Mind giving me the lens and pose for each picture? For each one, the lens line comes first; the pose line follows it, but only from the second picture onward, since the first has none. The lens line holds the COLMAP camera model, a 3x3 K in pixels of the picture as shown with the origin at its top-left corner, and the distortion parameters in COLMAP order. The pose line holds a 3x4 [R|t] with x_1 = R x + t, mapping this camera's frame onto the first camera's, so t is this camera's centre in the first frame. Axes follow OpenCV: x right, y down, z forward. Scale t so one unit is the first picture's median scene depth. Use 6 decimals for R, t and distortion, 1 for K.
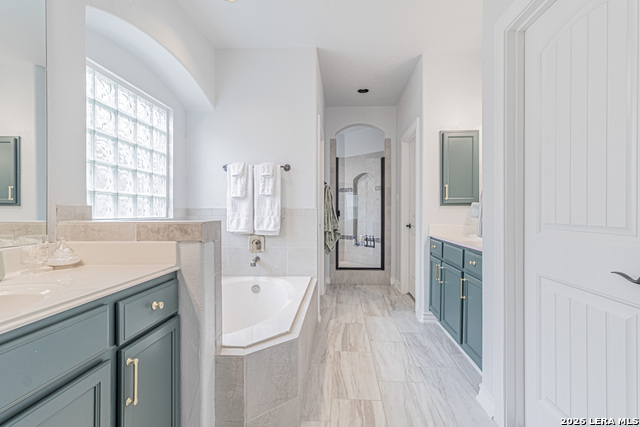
lens RADIAL K [[297.3, 0, 323.0], [0, 297.3, 211.0], [0, 0, 1]] dist [0.003197, 0.000342]
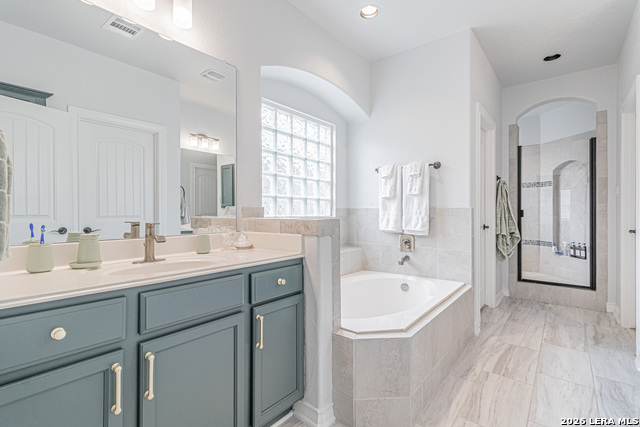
lens RADIAL K [[297.3, 0, 323.0], [0, 297.3, 211.0], [0, 0, 1]] dist [0.003197, 0.000342]
pose [[0.812422, -0.001884, -0.583067, 0.157357], [0.002090, 0.999998, -0.000319, 0.000978], [0.583066, -0.000959, 0.812424, 0.012047]]
